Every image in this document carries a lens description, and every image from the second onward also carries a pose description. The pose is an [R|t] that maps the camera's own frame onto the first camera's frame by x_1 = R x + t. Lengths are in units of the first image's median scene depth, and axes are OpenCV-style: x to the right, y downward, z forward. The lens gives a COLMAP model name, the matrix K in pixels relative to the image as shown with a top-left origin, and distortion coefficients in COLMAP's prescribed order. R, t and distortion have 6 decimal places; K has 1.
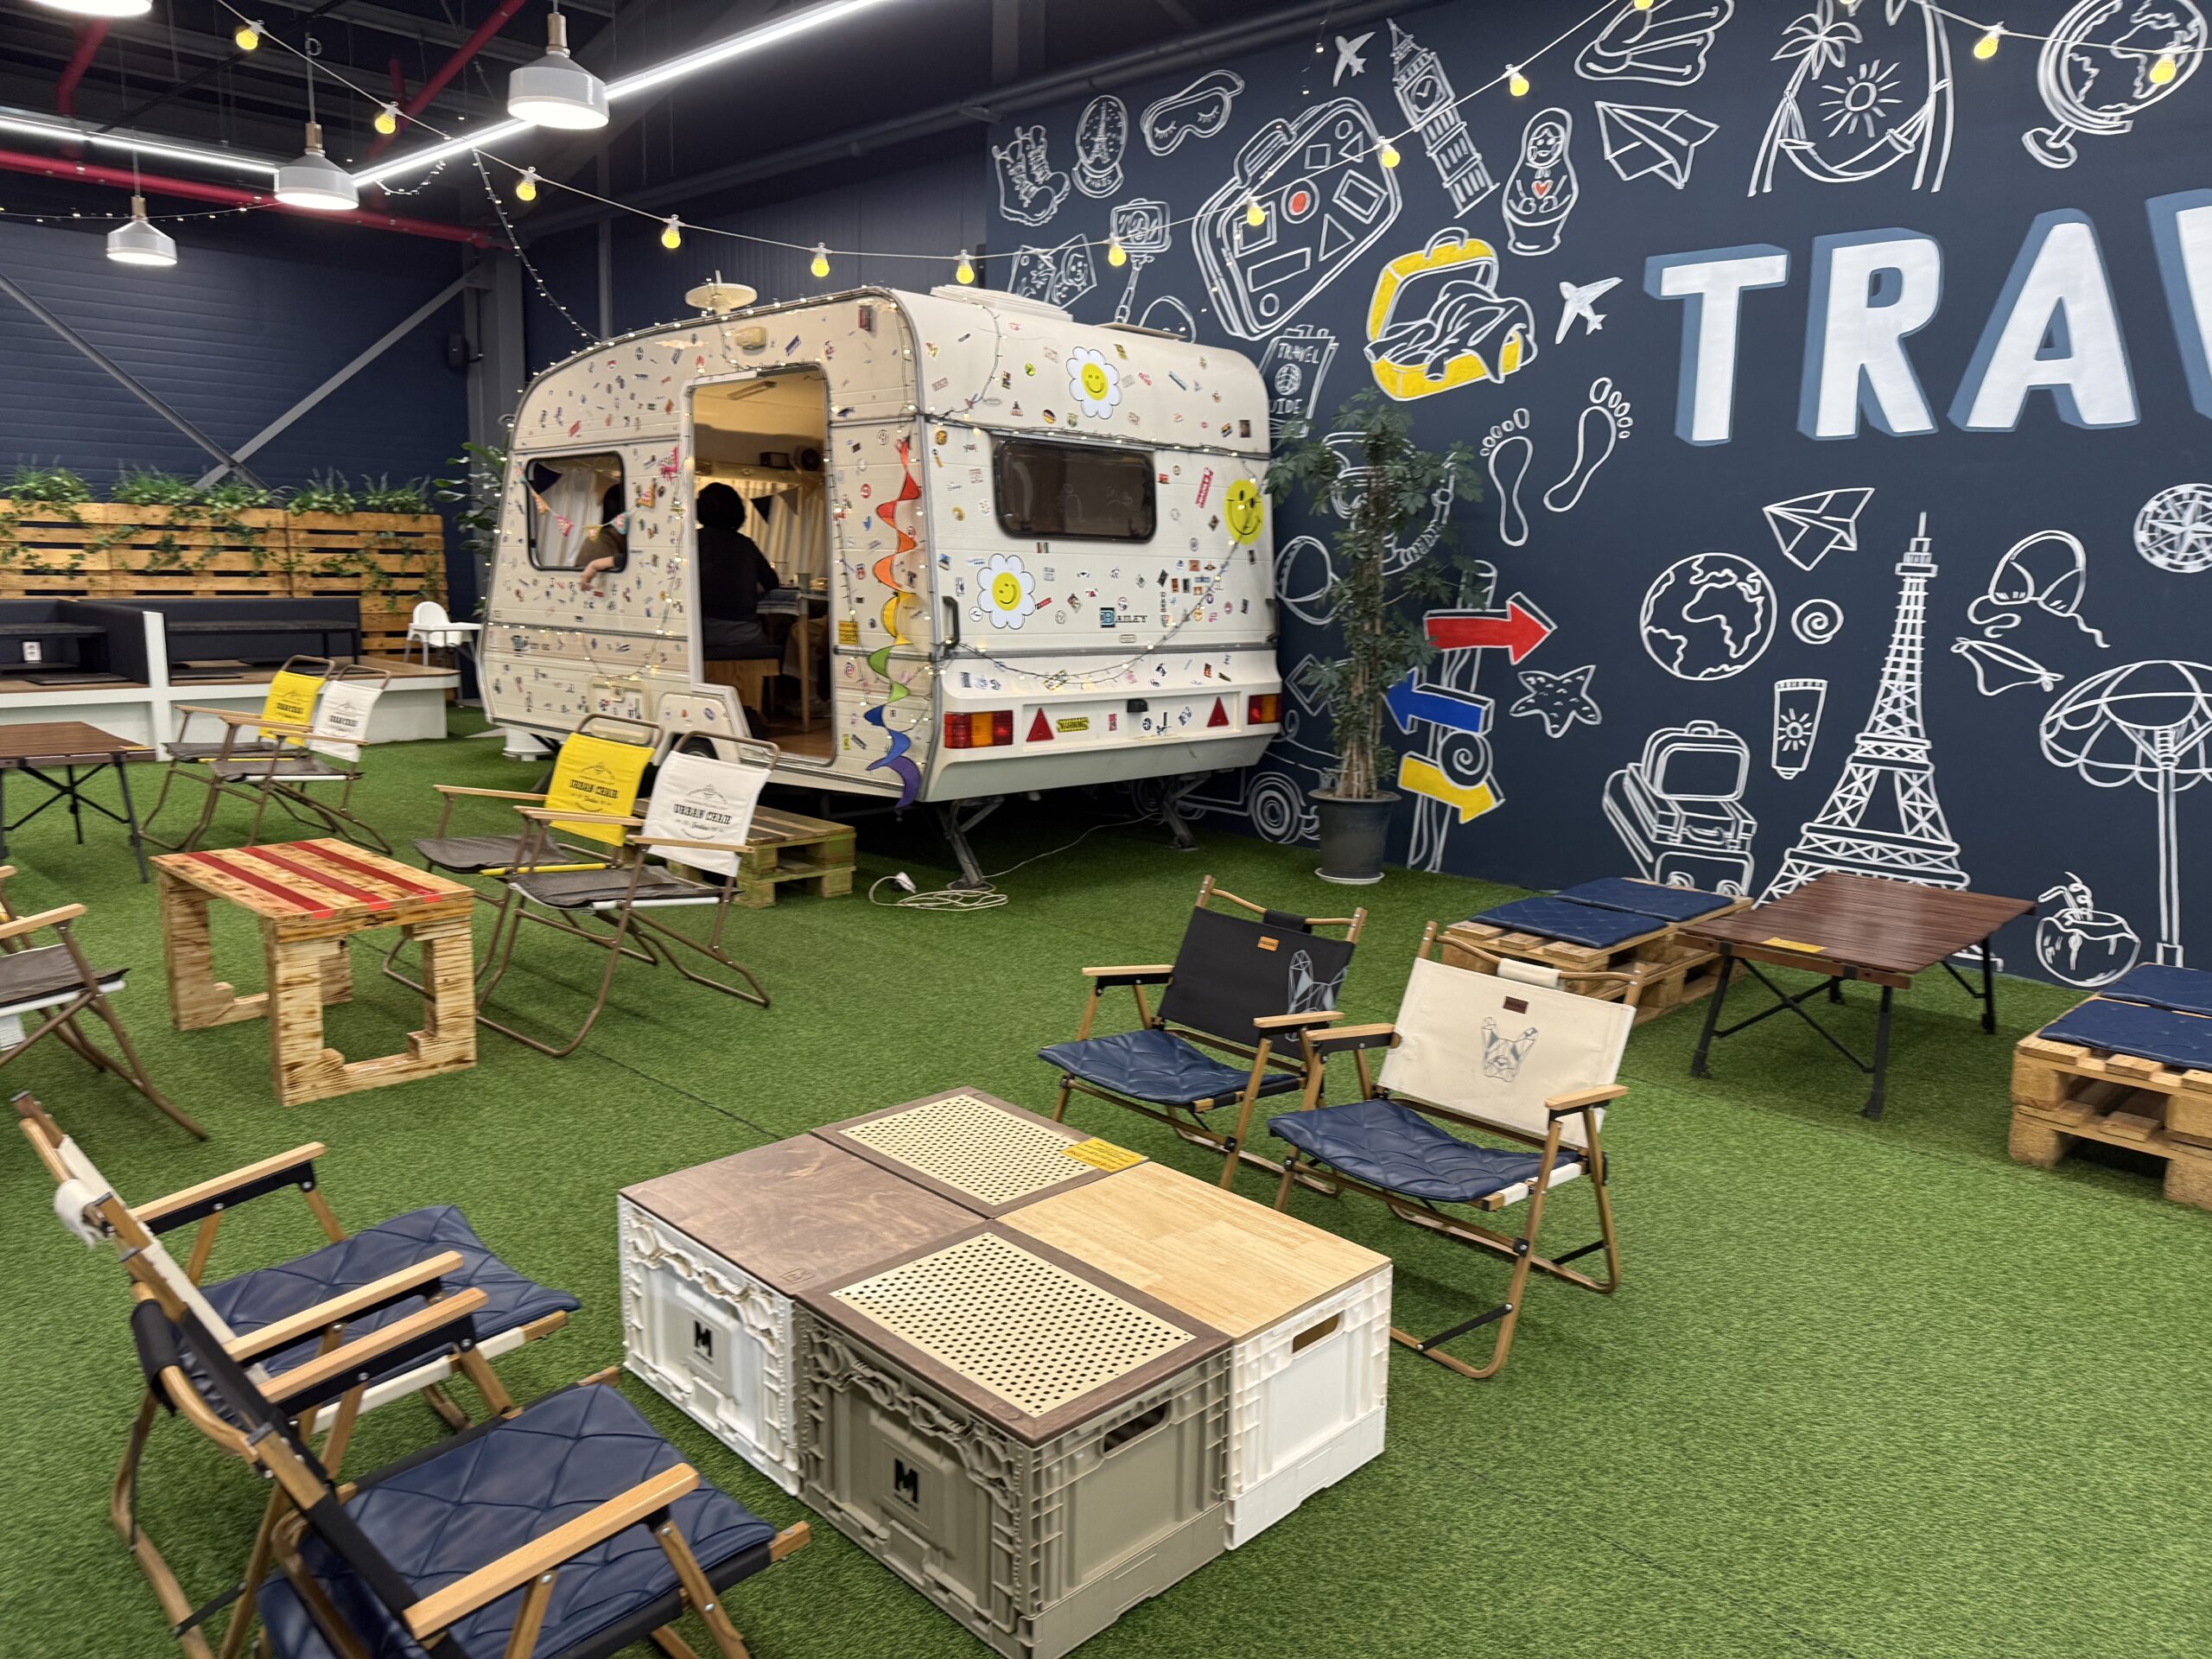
lens RADIAL K [[1616.5, 0, 1106.2], [0, 1616.5, 844.2], [0, 0, 1]] dist [0.137149, -0.199206]
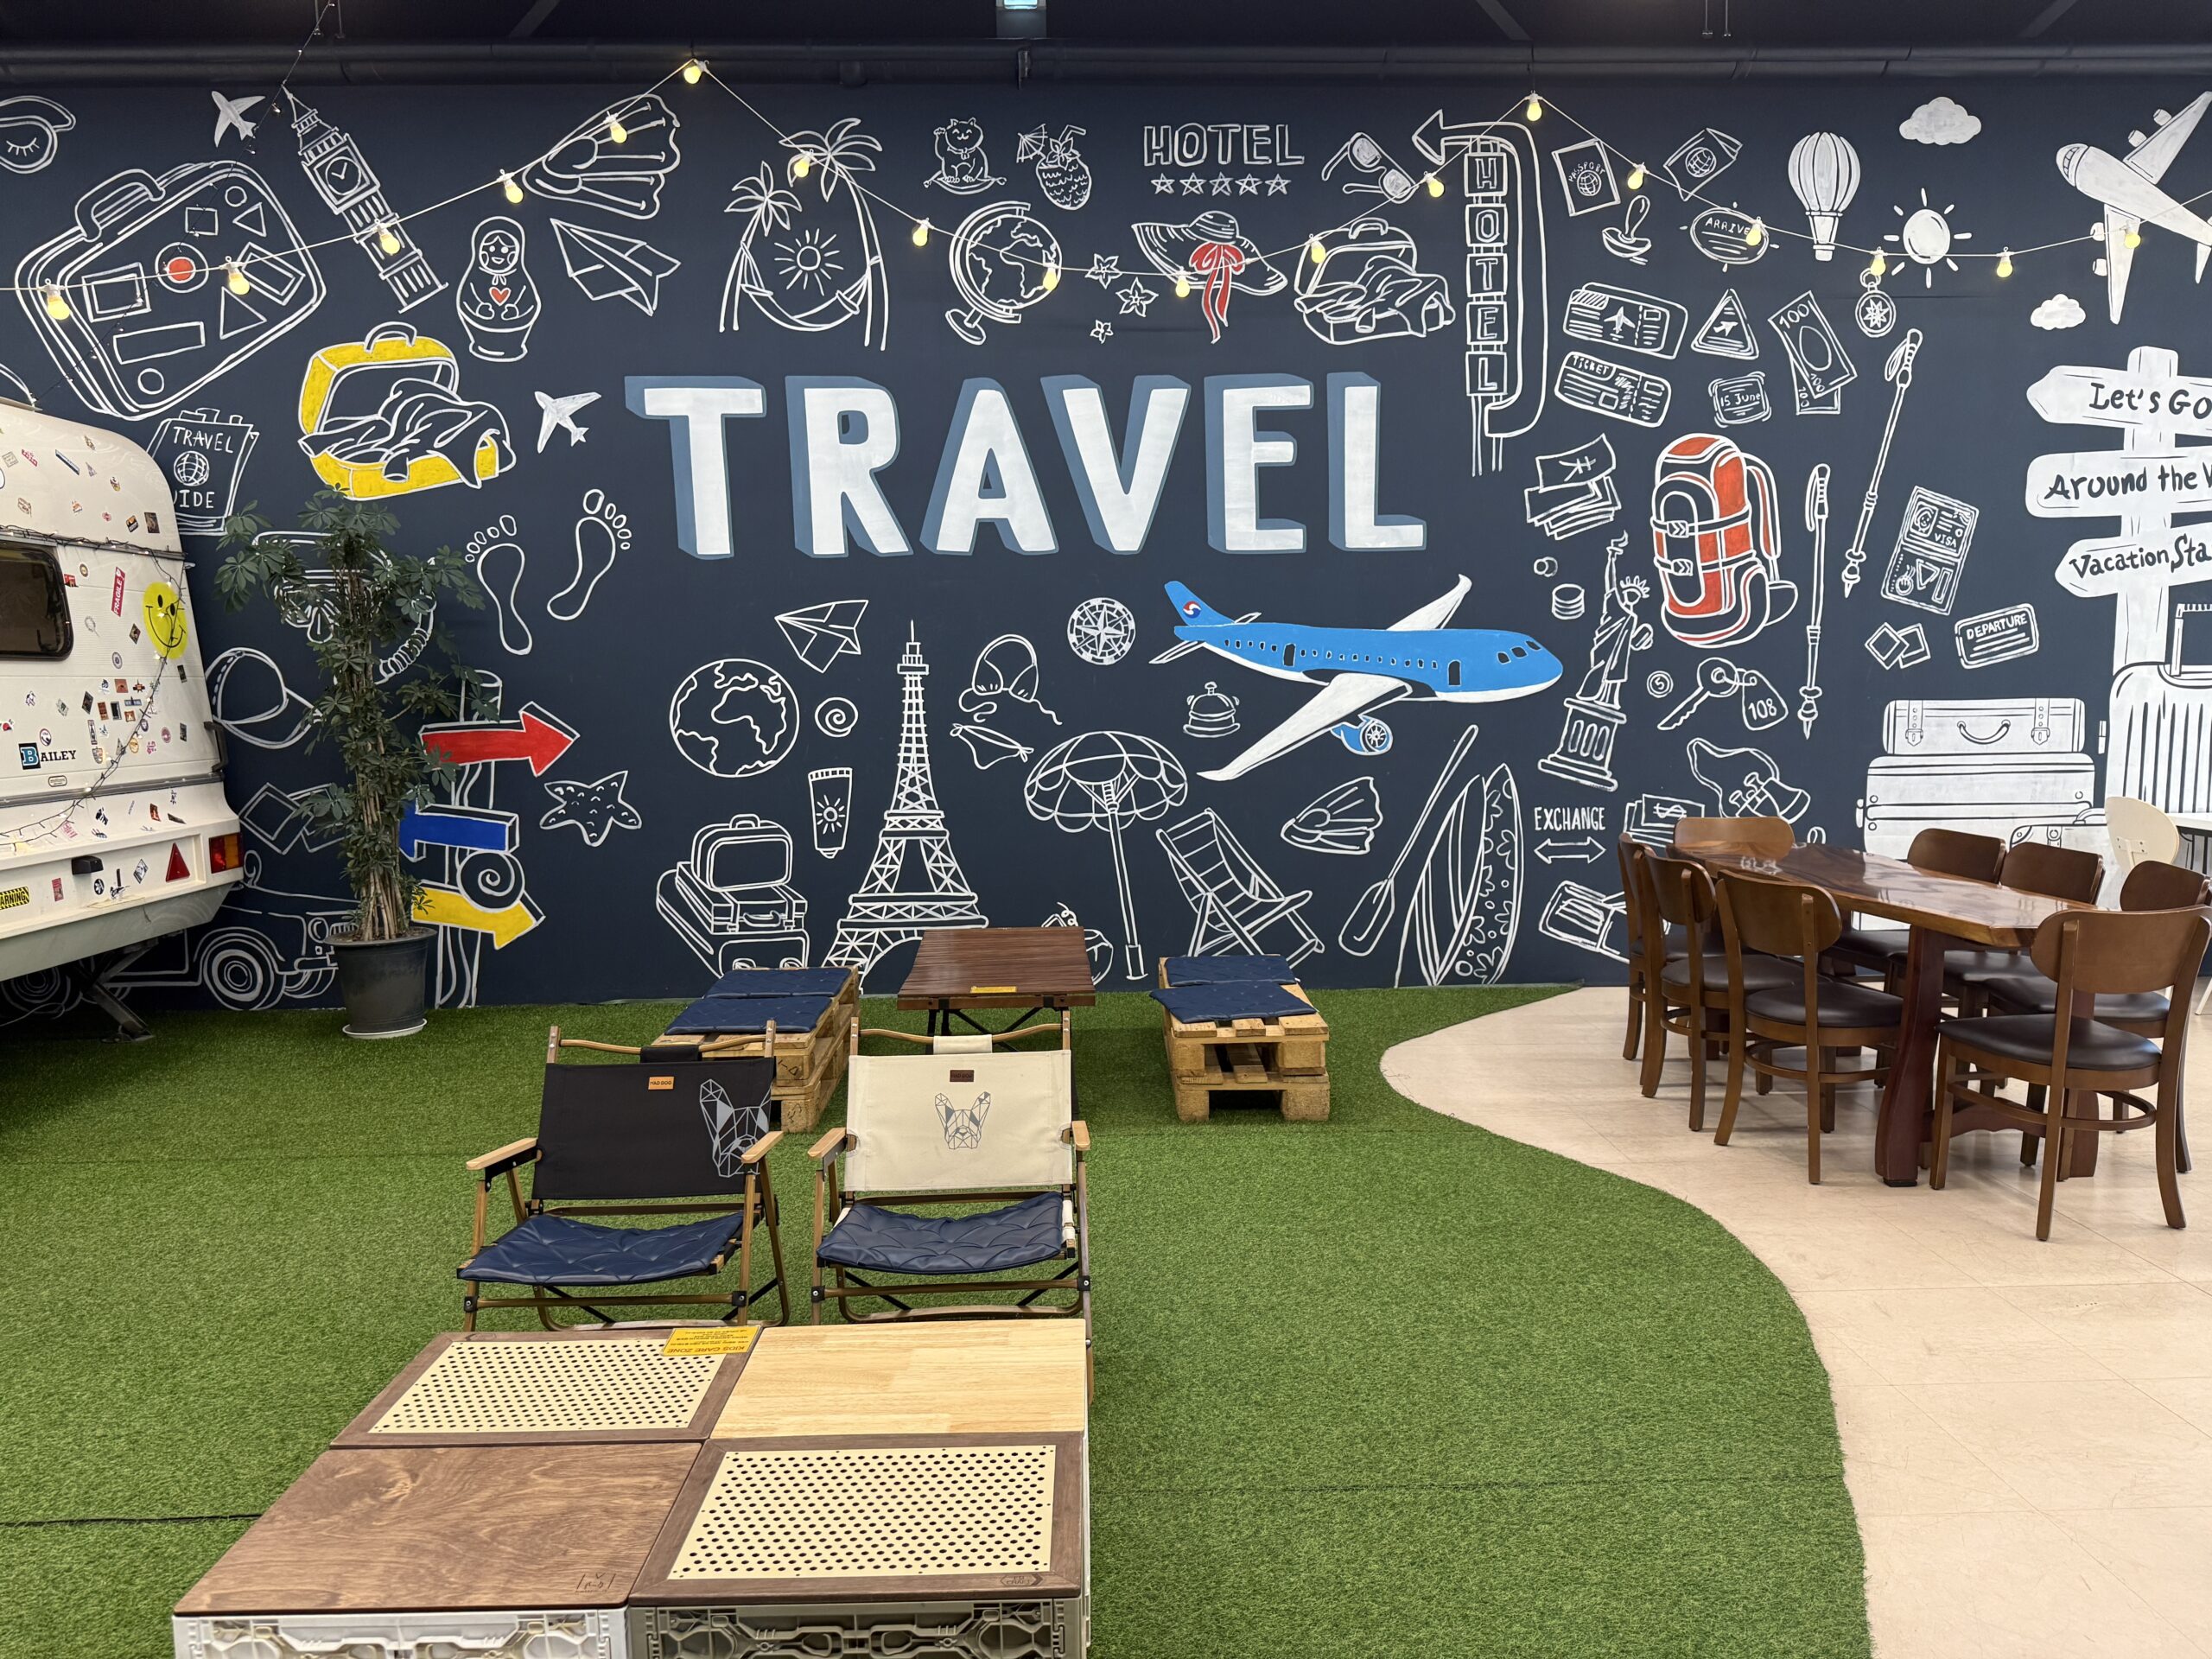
lens RADIAL K [[1616.5, 0, 1106.2], [0, 1616.5, 844.2], [0, 0, 1]] dist [0.137149, -0.199206]
pose [[0.677712, -0.111107, 0.726885, -0.248862], [0.158343, 0.987379, 0.003294, -0.022233], [-0.718077, 0.112865, 0.686751, 0.107702]]
